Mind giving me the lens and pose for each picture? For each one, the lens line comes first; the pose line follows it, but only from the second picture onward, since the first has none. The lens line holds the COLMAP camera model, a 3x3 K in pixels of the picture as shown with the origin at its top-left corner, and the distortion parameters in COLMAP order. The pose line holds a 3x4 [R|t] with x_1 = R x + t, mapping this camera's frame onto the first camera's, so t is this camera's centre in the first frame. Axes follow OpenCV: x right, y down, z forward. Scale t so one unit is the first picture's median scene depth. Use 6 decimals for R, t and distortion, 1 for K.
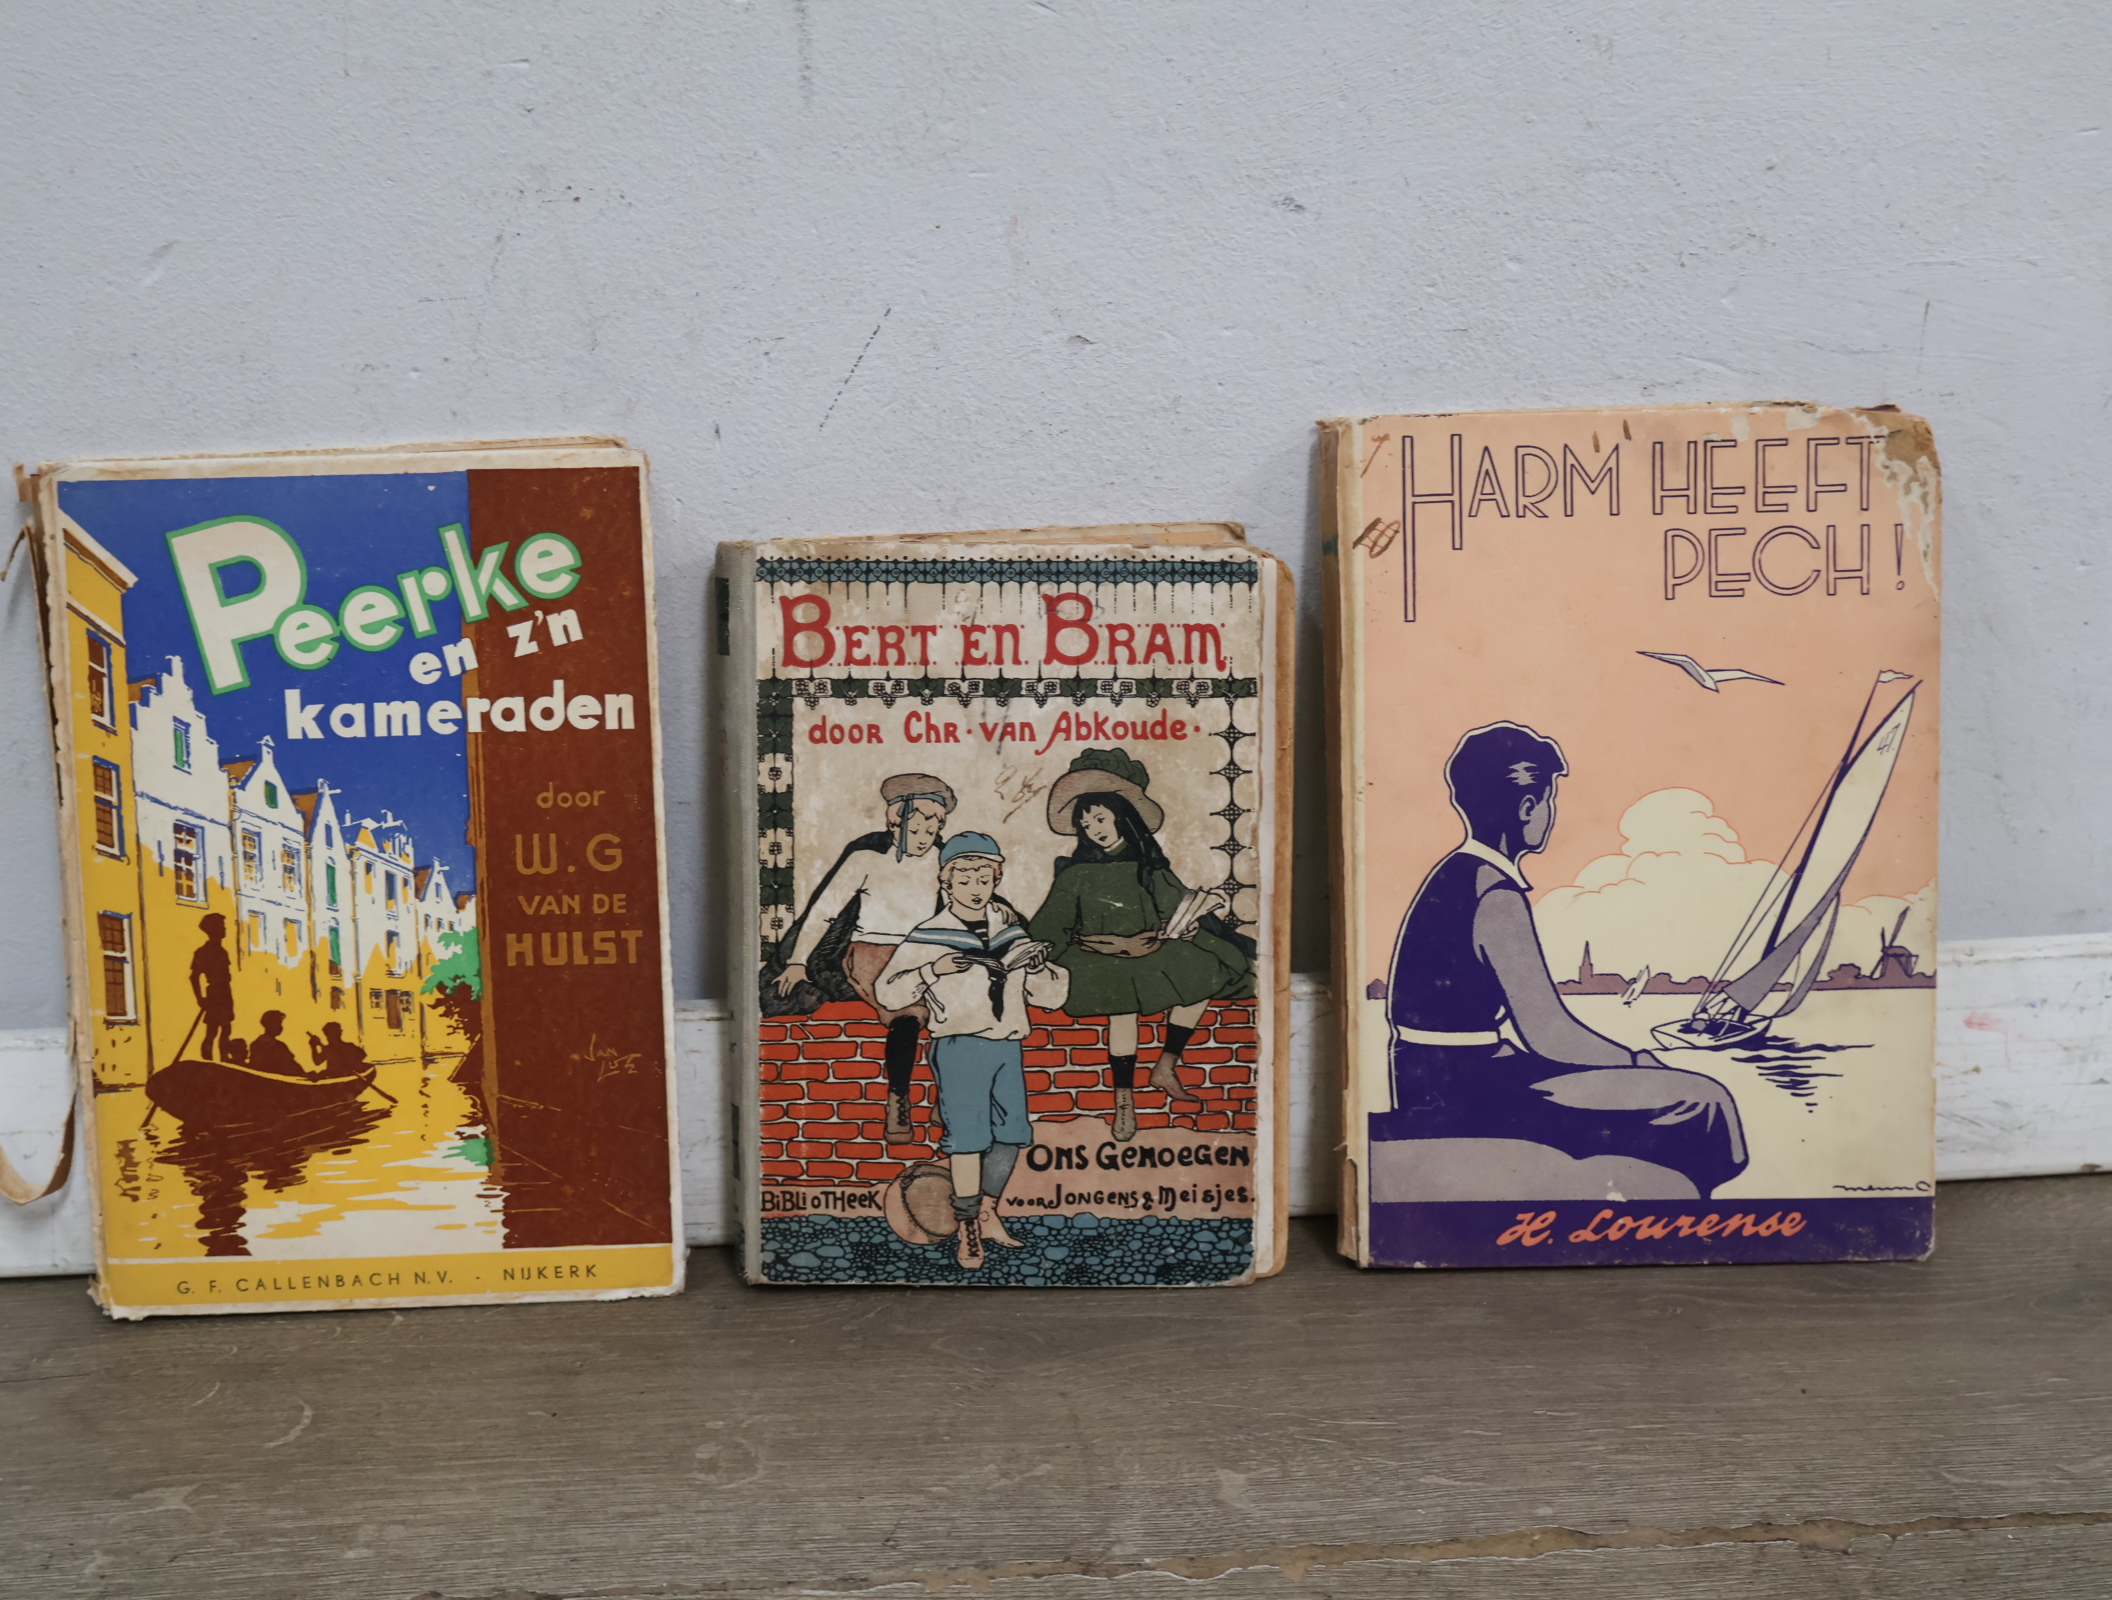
lens RADIAL K [[2998.6, 0, 1051.0], [0, 2998.6, 786.9], [0, 0, 1]] dist [0.019138, 0.000000]
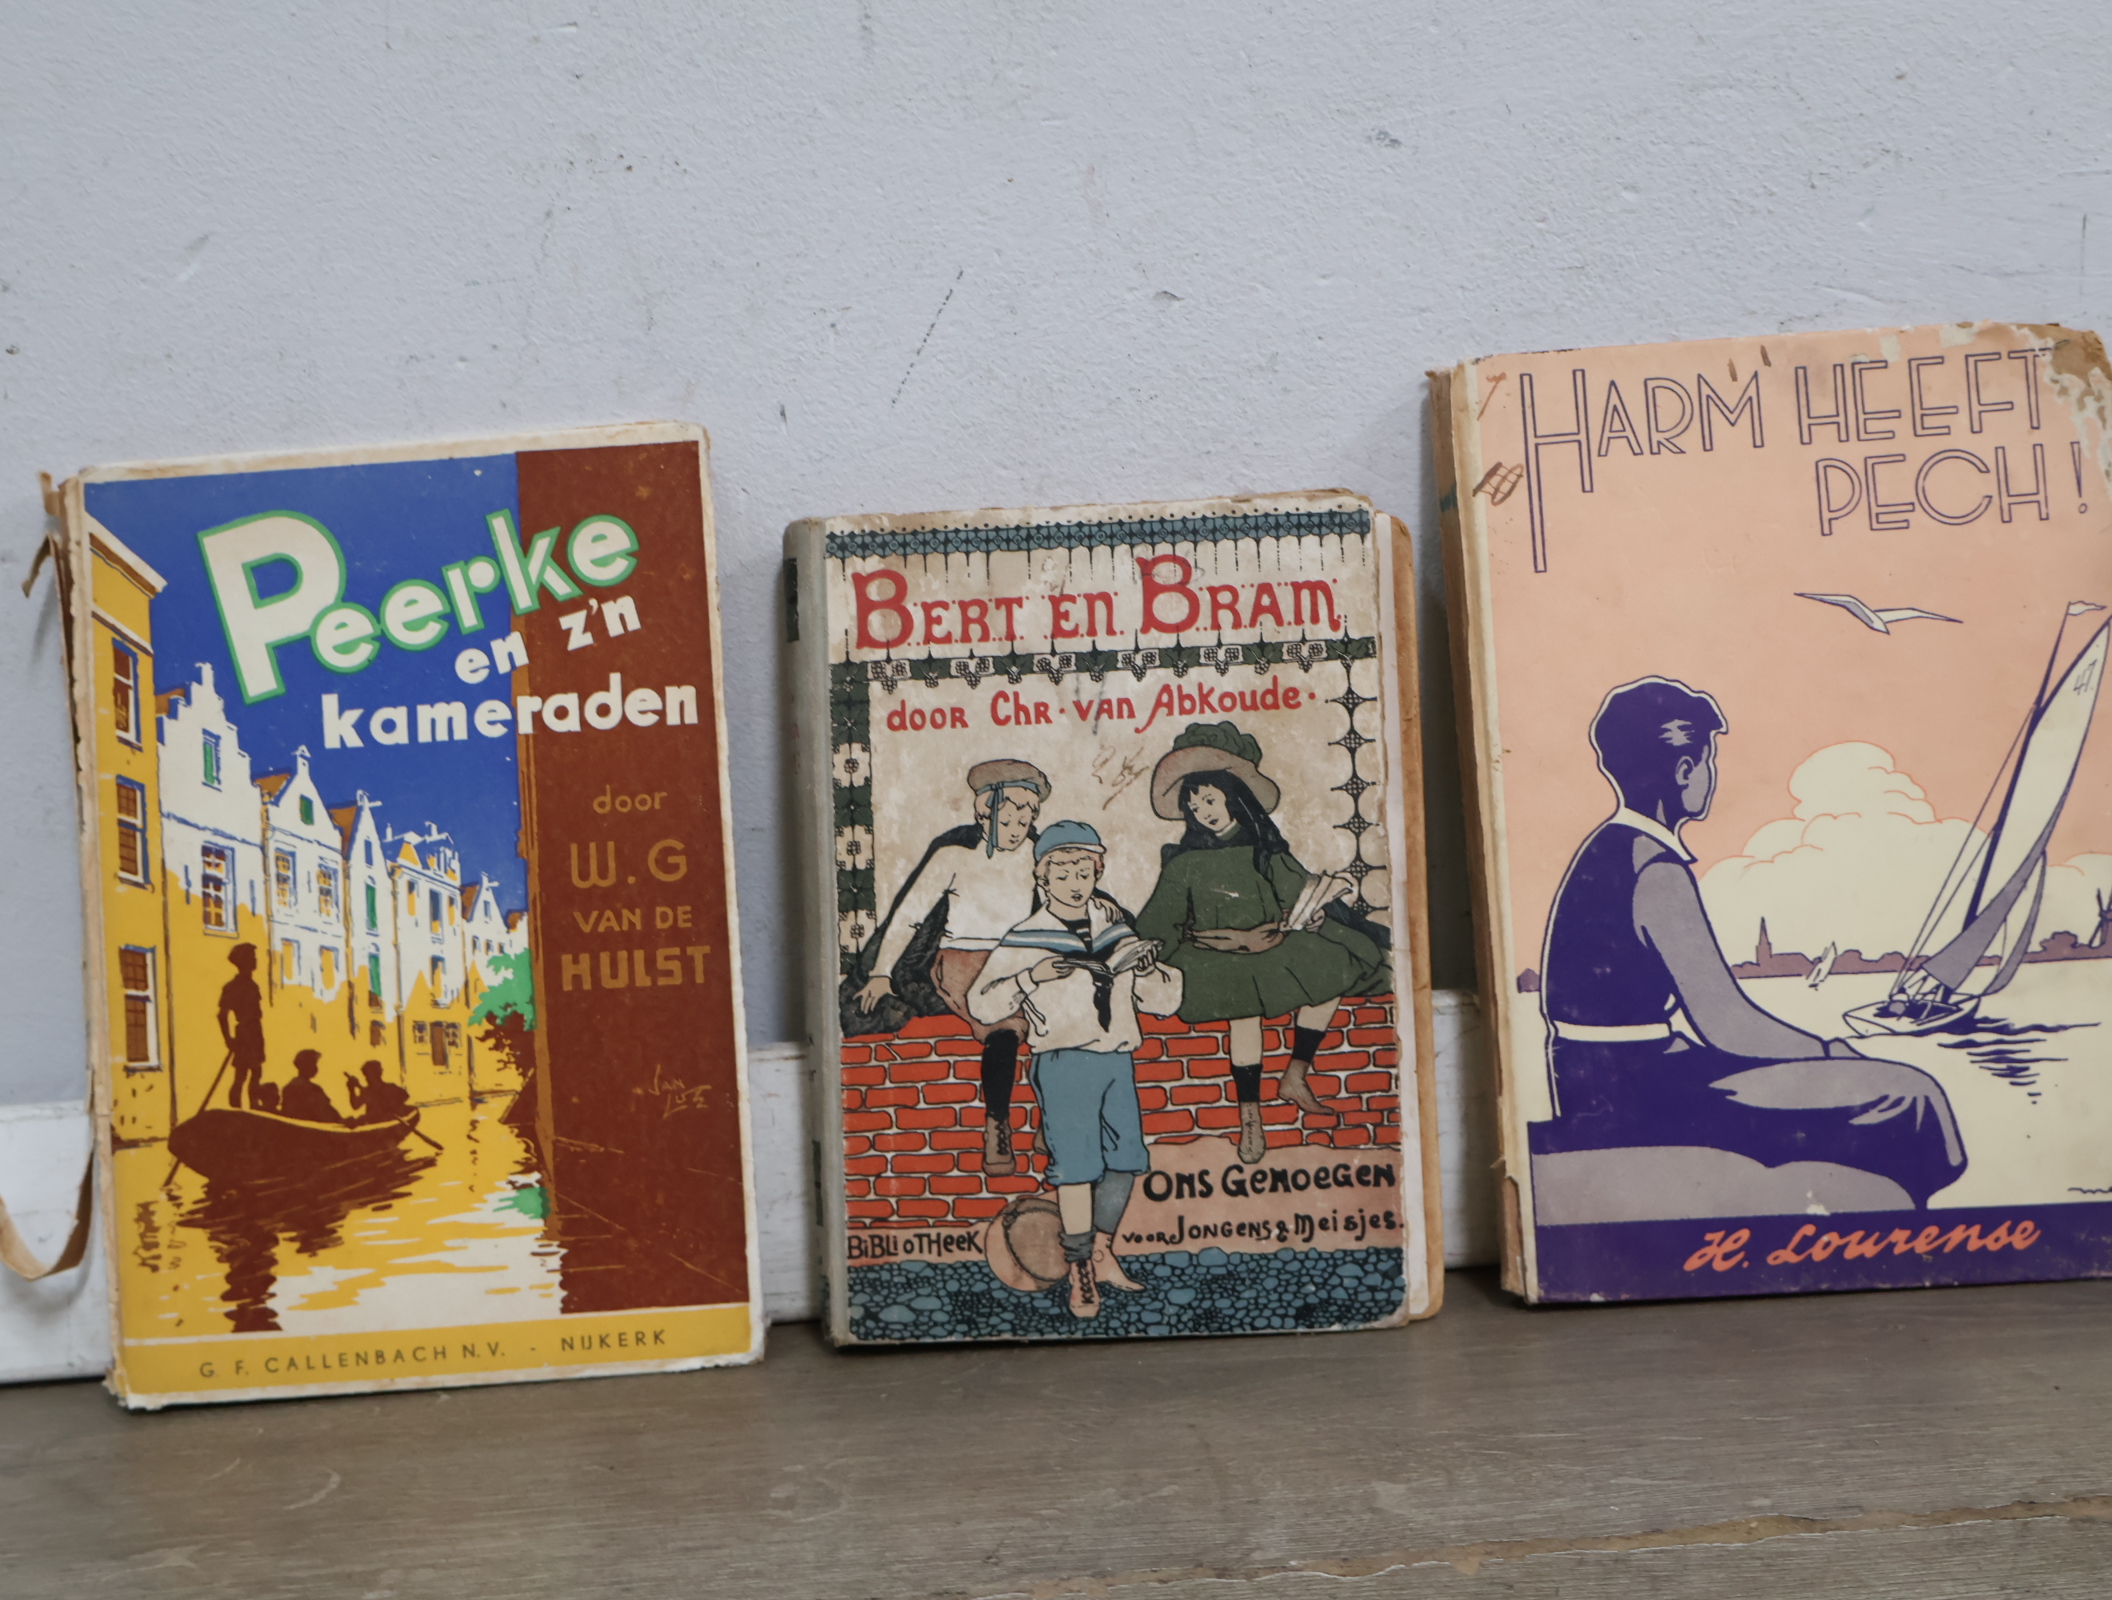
lens RADIAL K [[2998.6, 0, 1046.8], [0, 2998.6, 767.2], [0, 0, 1]] dist [0.019138, 0.000000]
pose [[0.998130, -0.040798, -0.045530, 0.008973], [0.032302, 0.984249, -0.173811, 0.157193], [0.051904, 0.172015, 0.983726, 0.105169]]
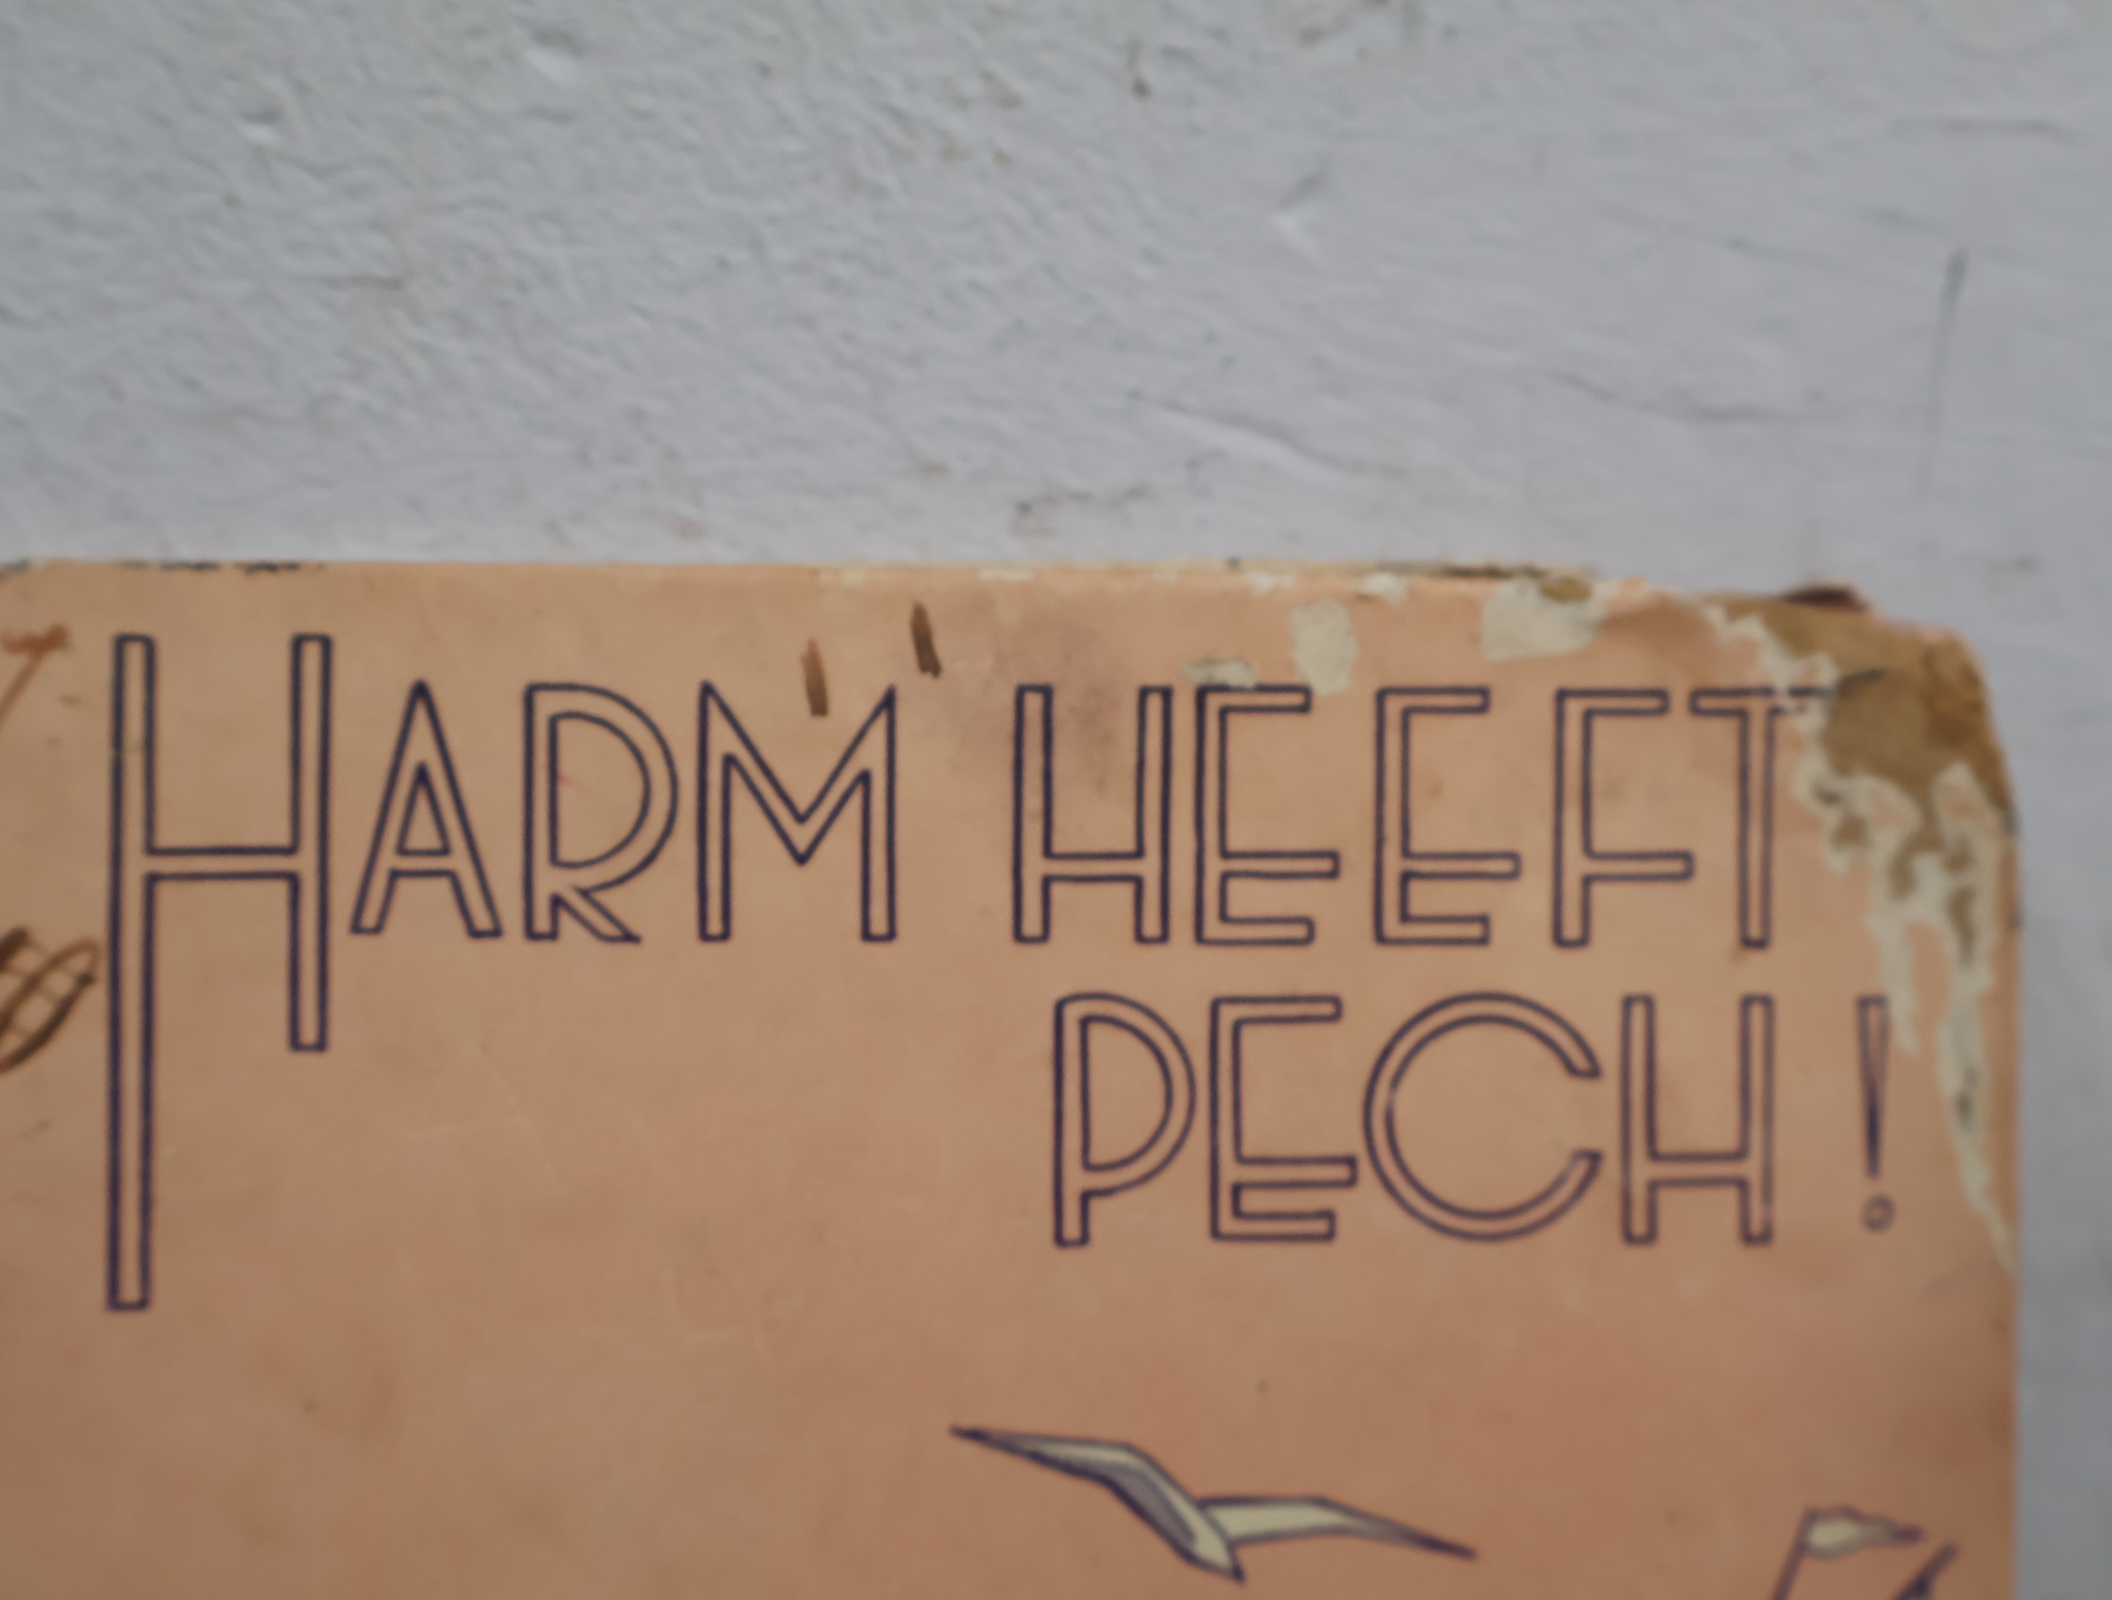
lens RADIAL K [[2998.6, 0, 1063.3], [0, 2998.6, 788.6], [0, 0, 1]] dist [0.019138, 0.000000]
pose [[0.997553, 0.027109, 0.064440, 0.186295], [-0.021202, 0.995658, -0.090640, -0.079480], [-0.066617, 0.089052, 0.993797, 0.718090]]
